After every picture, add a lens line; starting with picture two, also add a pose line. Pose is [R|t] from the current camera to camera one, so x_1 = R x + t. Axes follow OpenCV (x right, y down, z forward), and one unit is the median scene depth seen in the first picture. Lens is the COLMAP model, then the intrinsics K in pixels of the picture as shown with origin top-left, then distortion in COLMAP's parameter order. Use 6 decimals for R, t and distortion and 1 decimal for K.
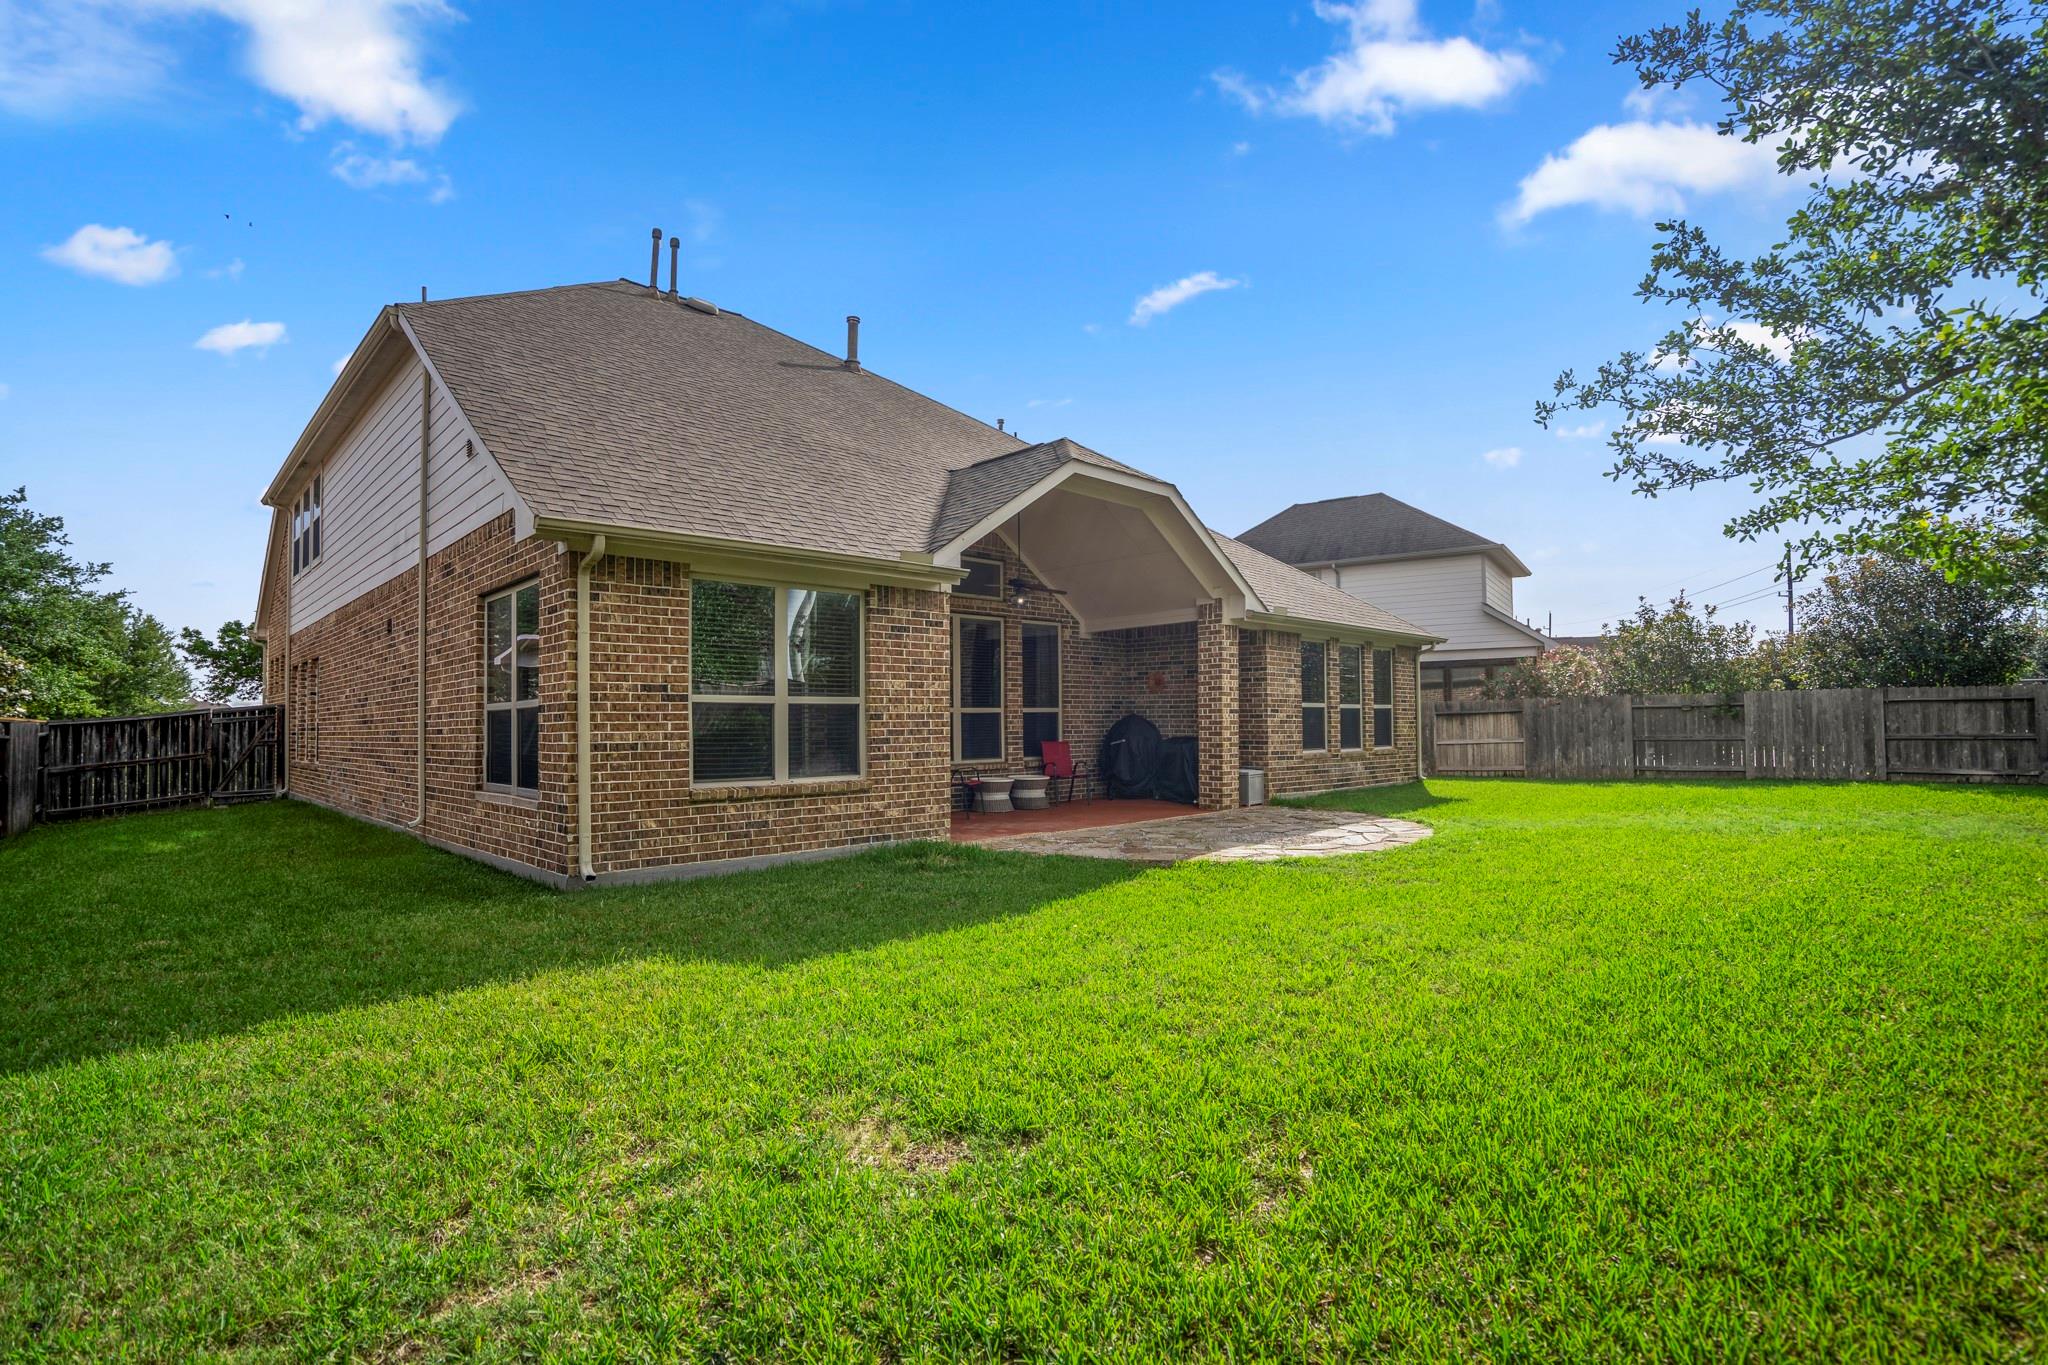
lens RADIAL K [[944.7, 0, 1080.8], [0, 944.7, 704.5], [0, 0, 1]] dist [-0.031190, -0.000063]
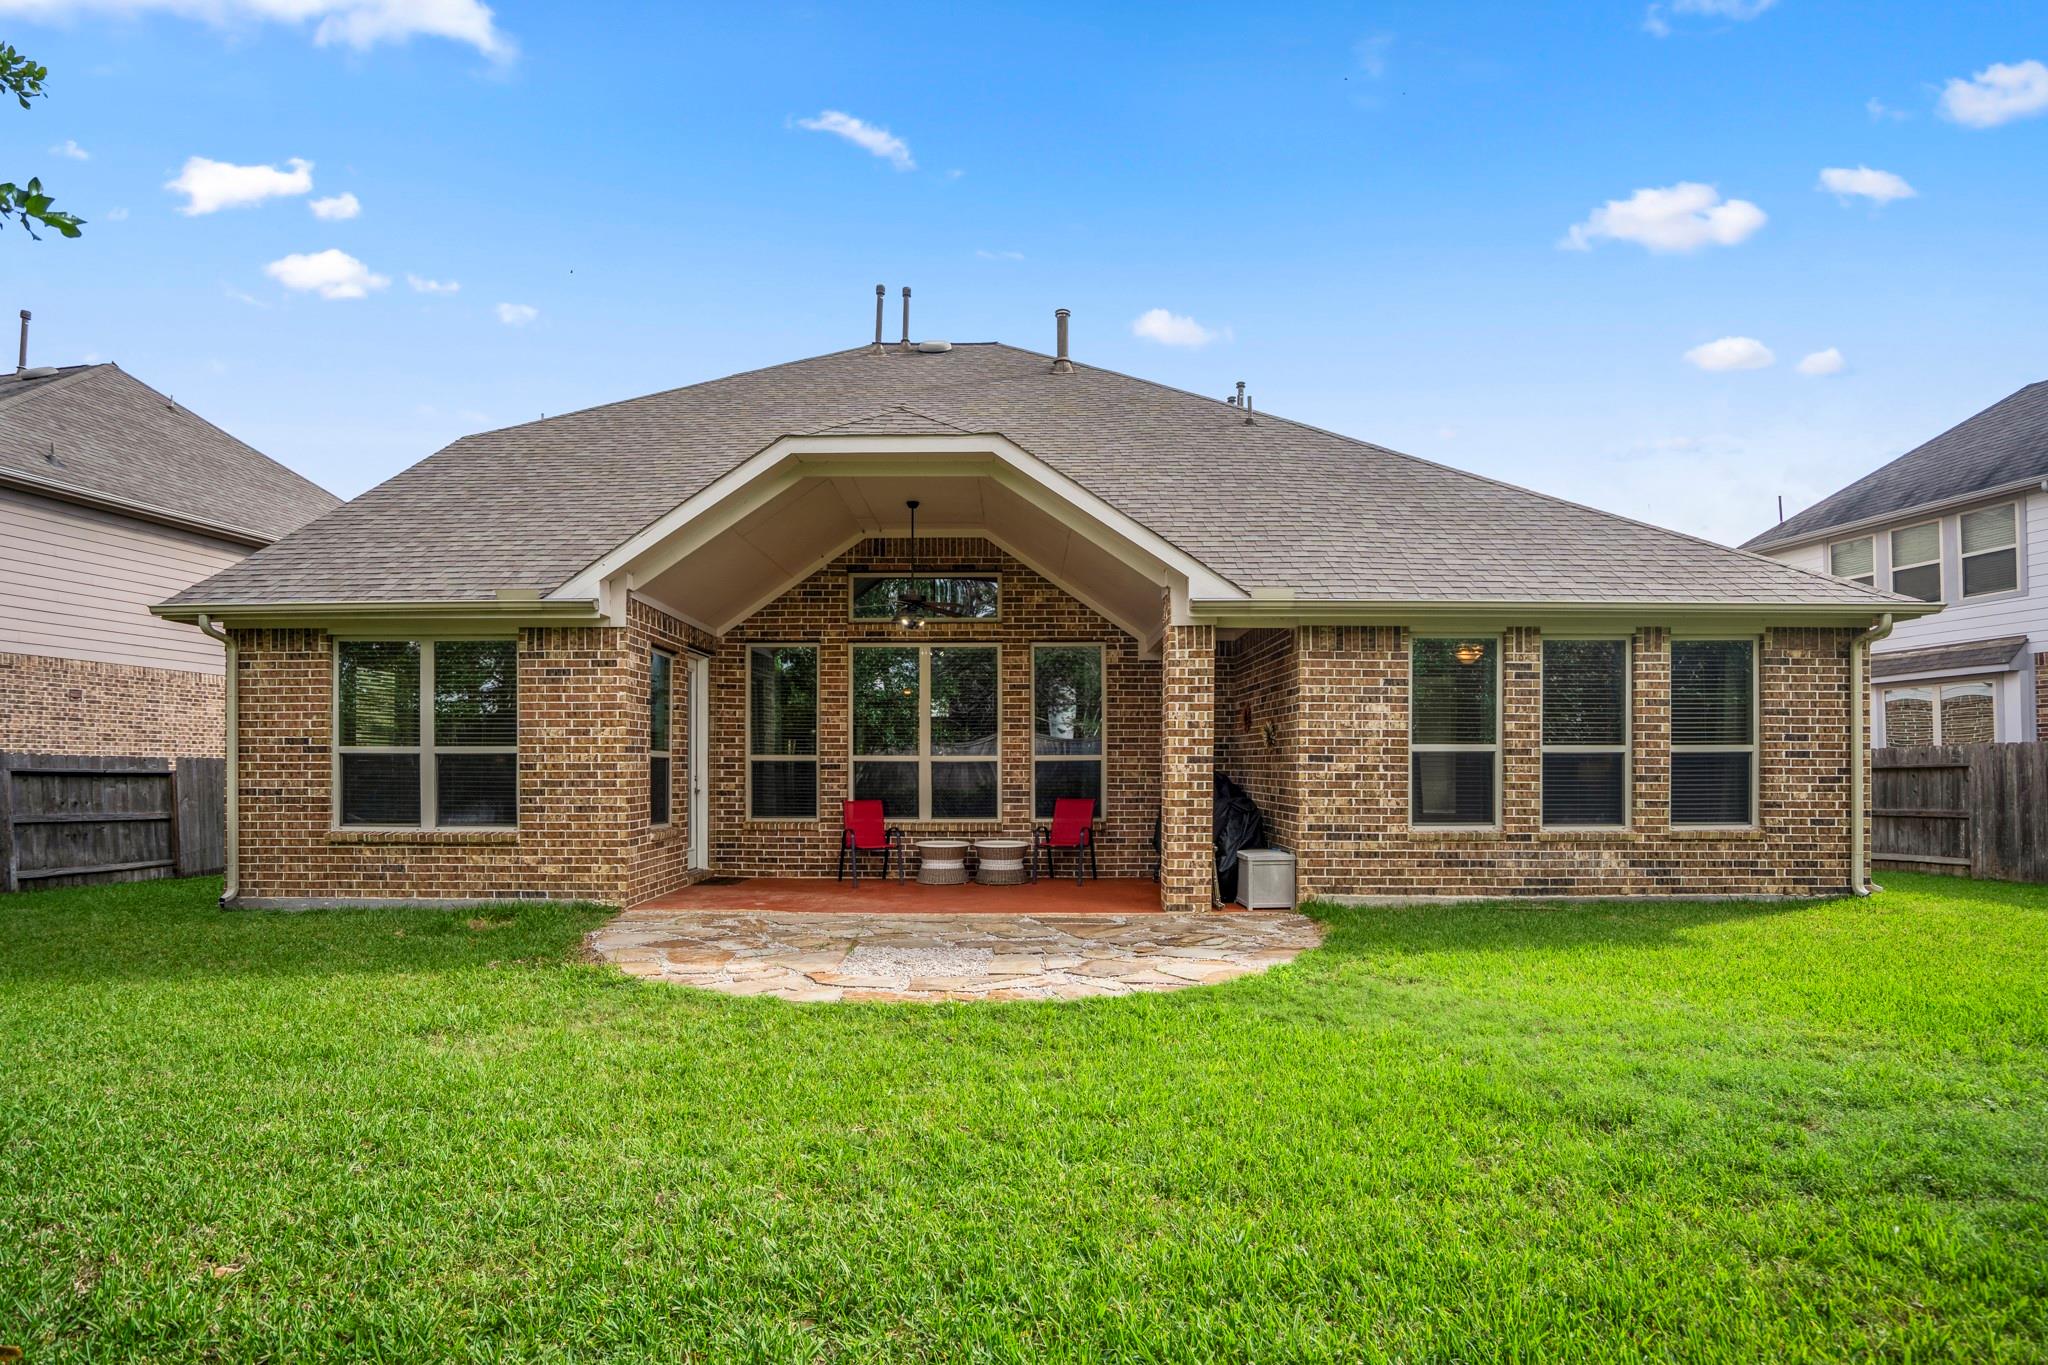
lens RADIAL K [[1002.0, 0, 1030.6], [0, 1002.0, 769.4], [0, 0, 1]] dist [-0.039529, 0.025902]
pose [[0.699639, 0.009943, -0.714427, 0.835822], [0.006956, 0.999761, 0.020727, -0.001472], [0.714463, -0.019472, 0.699402, 0.647534]]
